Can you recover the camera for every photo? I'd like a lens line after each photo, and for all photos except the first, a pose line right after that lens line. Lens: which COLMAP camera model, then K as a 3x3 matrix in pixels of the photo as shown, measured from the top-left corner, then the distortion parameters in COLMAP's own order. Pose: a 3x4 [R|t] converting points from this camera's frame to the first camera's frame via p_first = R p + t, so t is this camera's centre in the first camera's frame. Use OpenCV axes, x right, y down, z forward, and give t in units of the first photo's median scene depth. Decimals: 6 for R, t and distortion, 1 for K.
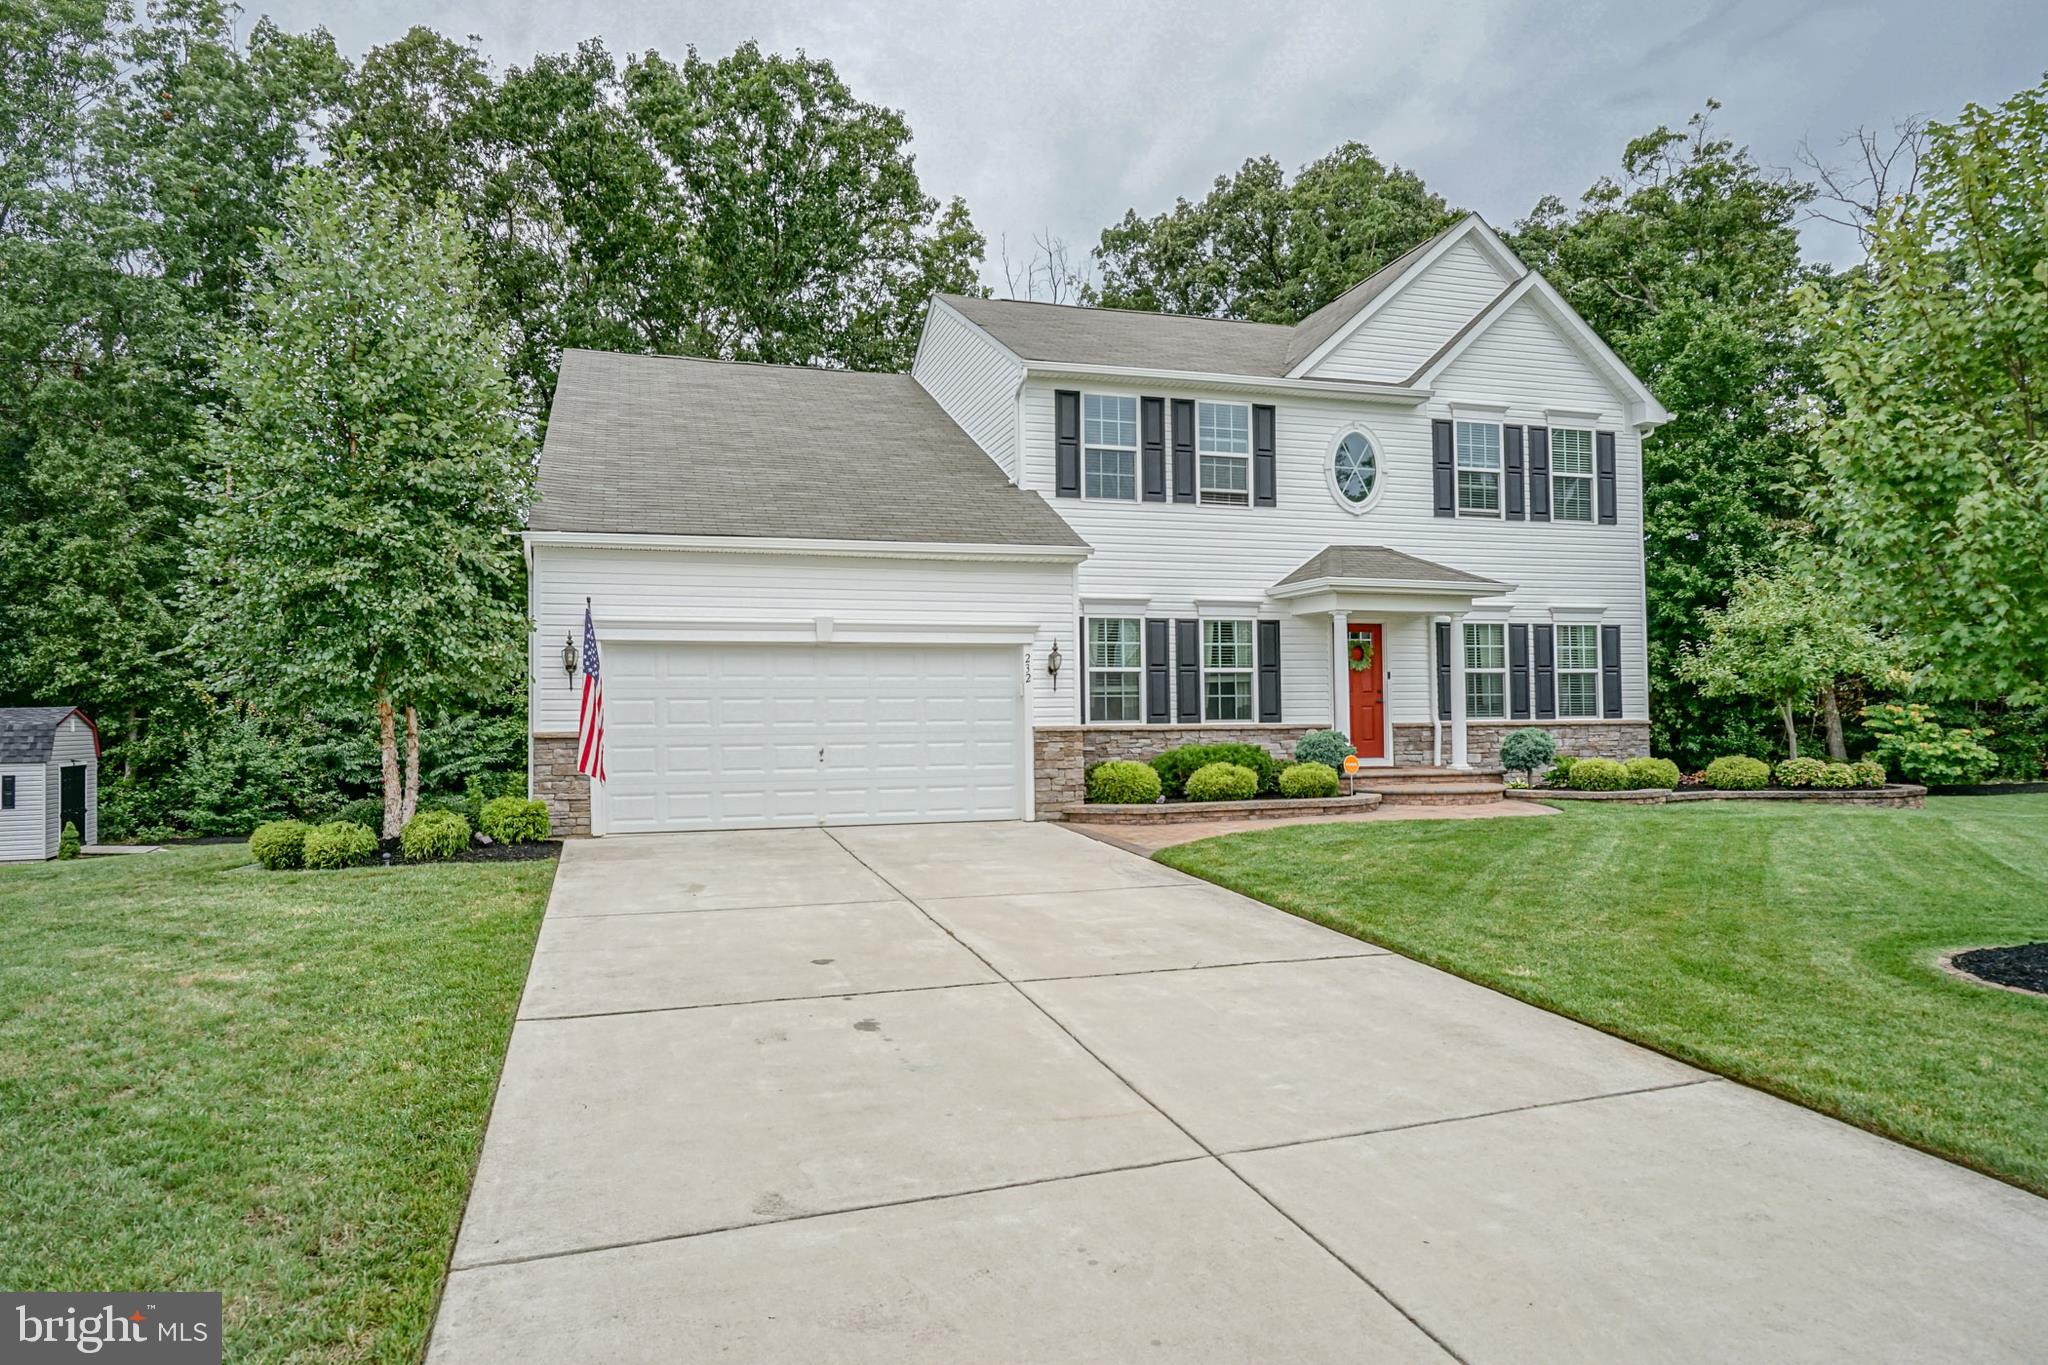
lens RADIAL K [[1294.6, 0, 998.0], [0, 1294.6, 685.0], [0, 0, 1]] dist [-0.000128, -0.001046]
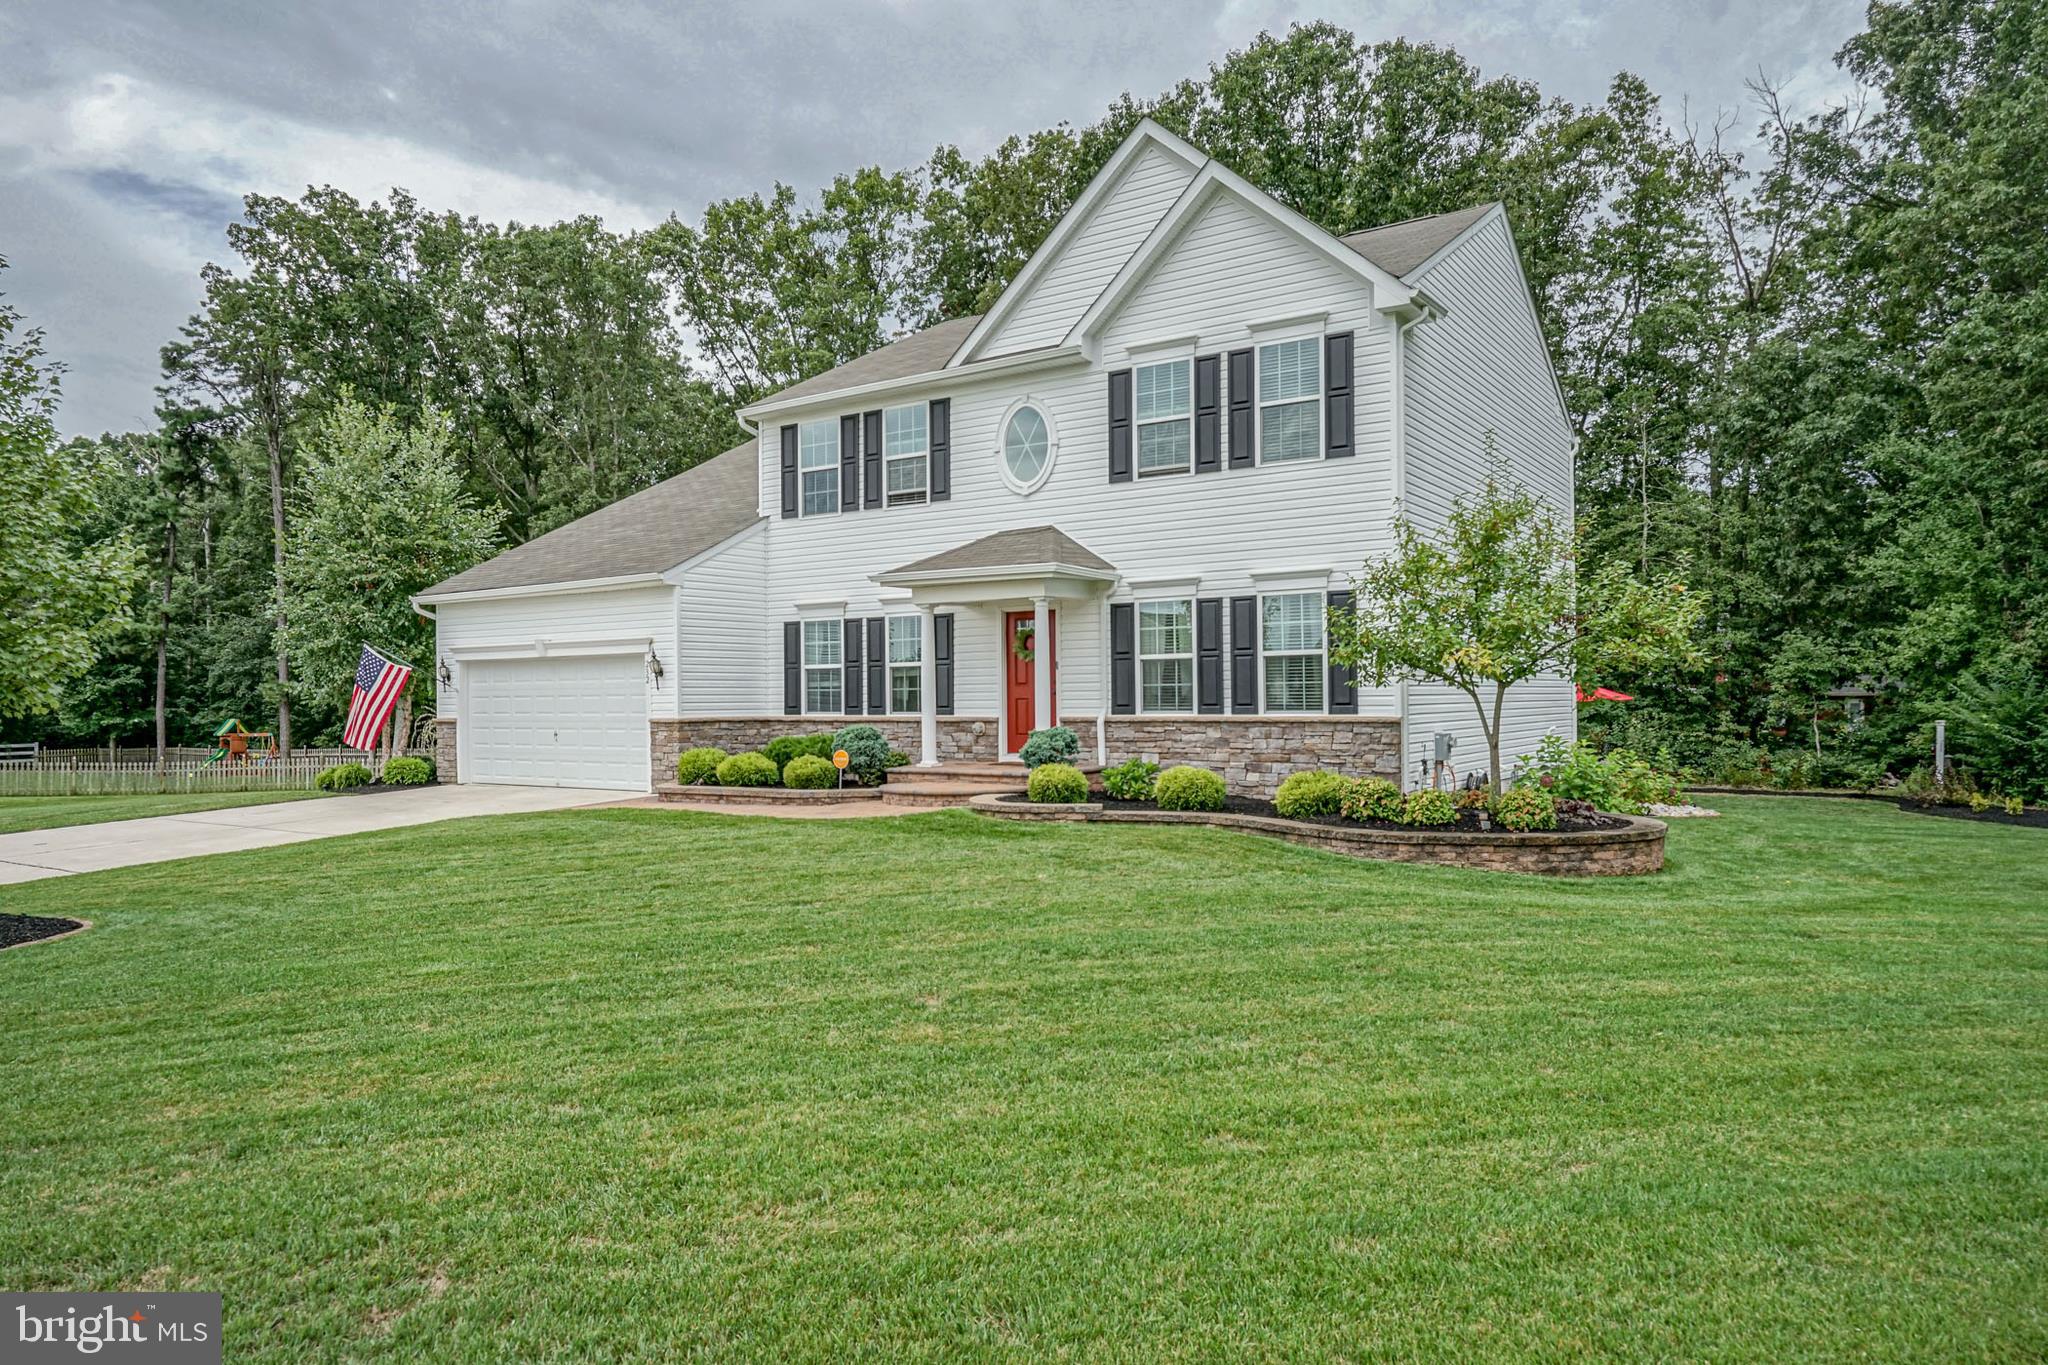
lens RADIAL K [[1294.6, 0, 998.0], [0, 1294.6, 685.0], [0, 0, 1]] dist [-0.000128, -0.001046]
pose [[0.621028, -0.005810, -0.783767, 1.017447], [0.024980, 0.999611, 0.012384, -0.005997], [0.783390, -0.027269, 0.620932, 0.404104]]
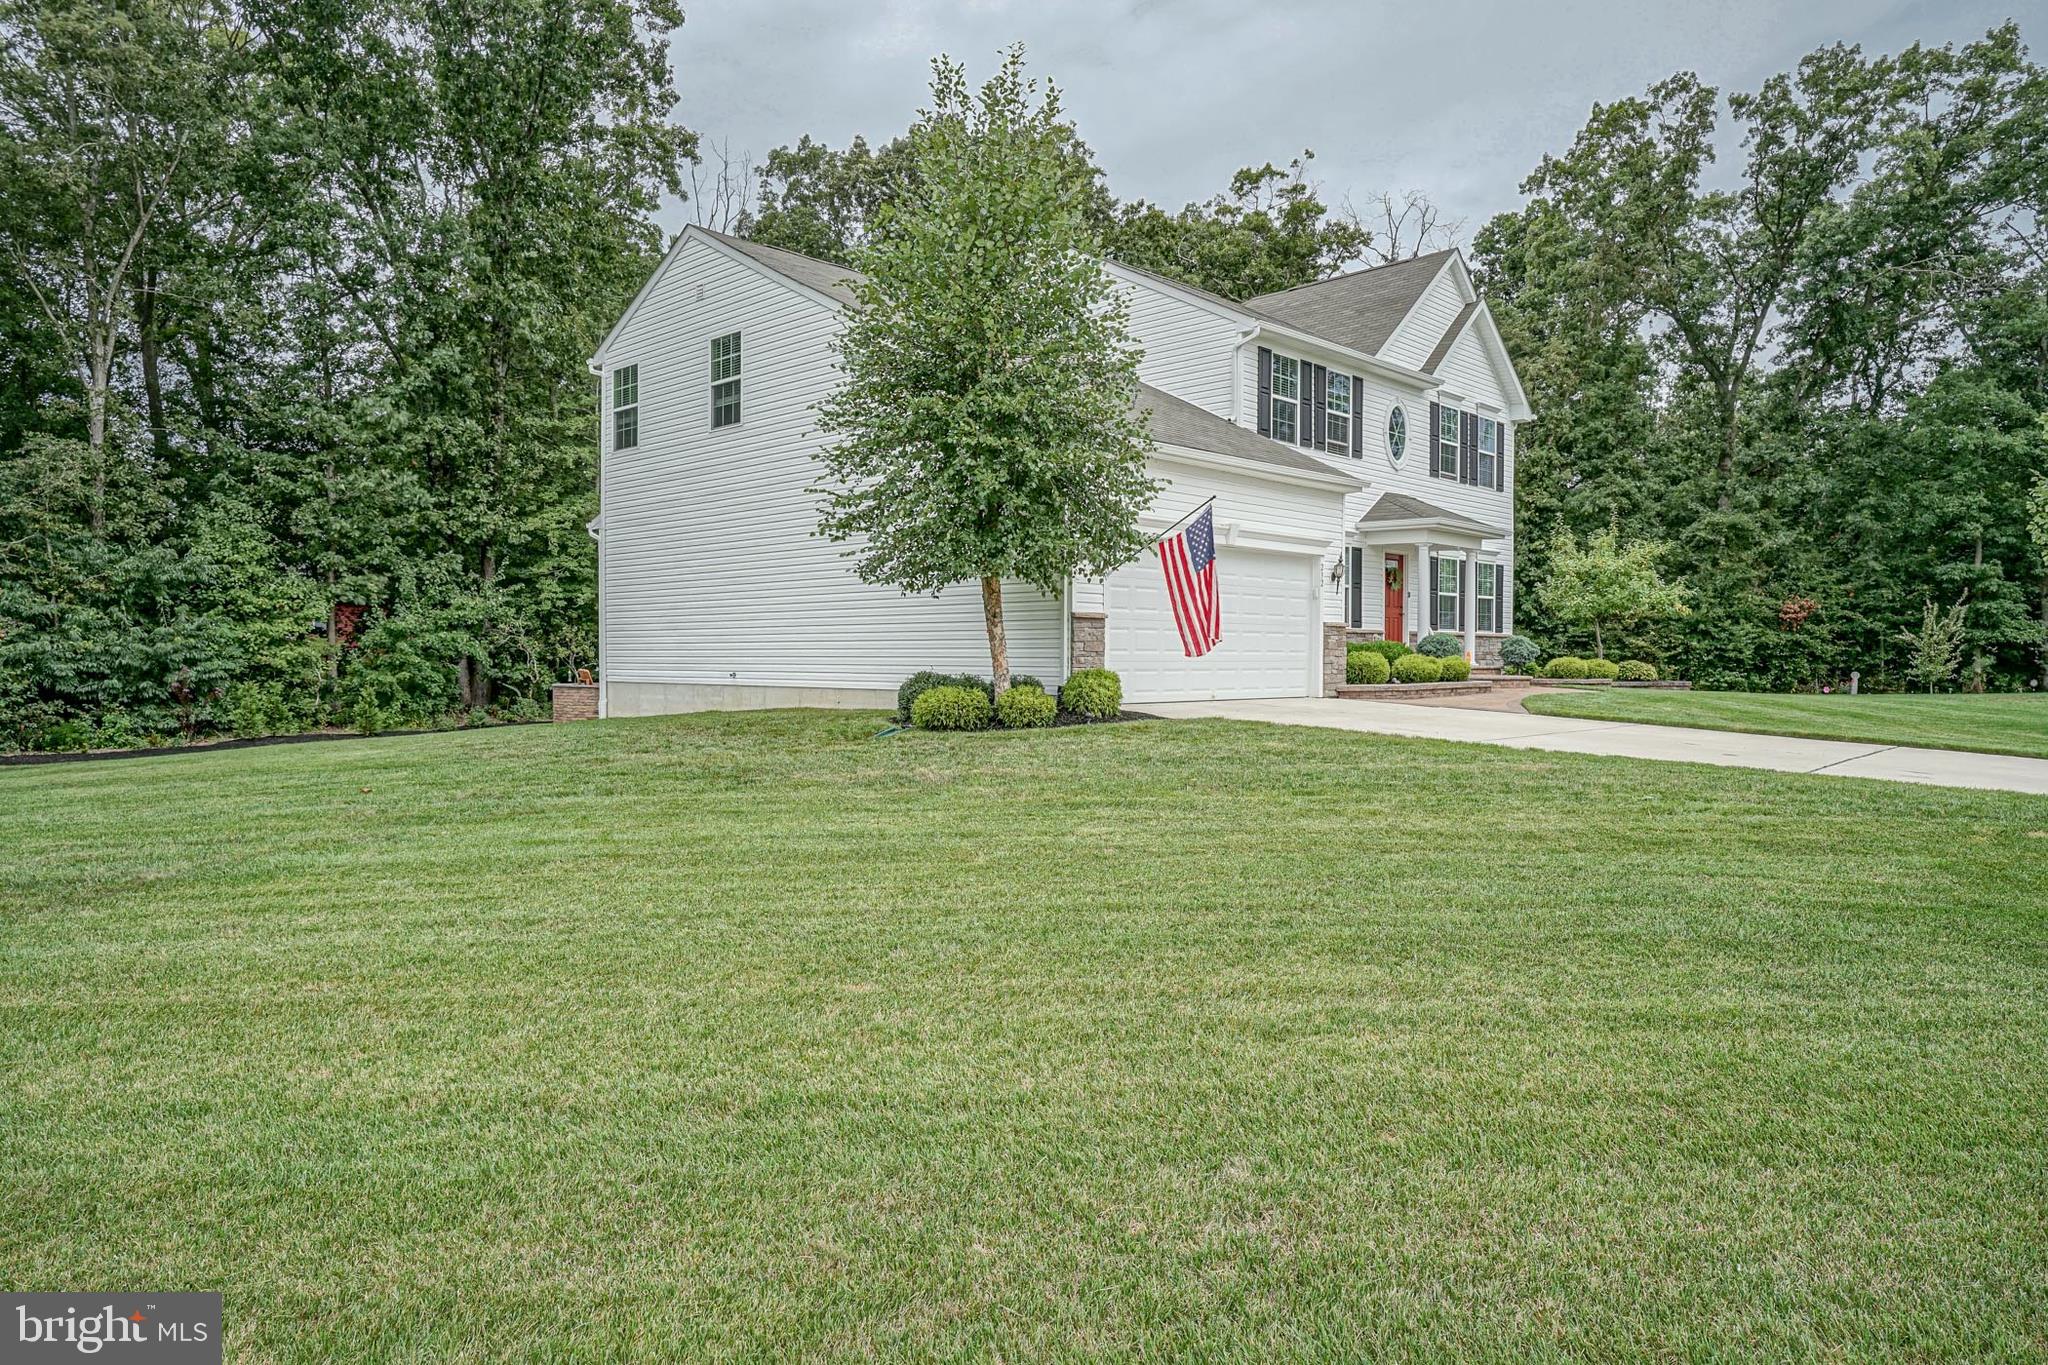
lens RADIAL K [[1294.6, 0, 998.0], [0, 1294.6, 685.0], [0, 0, 1]] dist [-0.000128, -0.001046]
pose [[0.878848, 0.004089, 0.477085, -0.708741], [-0.029067, 0.998565, 0.044985, 0.038245], [-0.476216, -0.053402, 0.877705, 0.037107]]
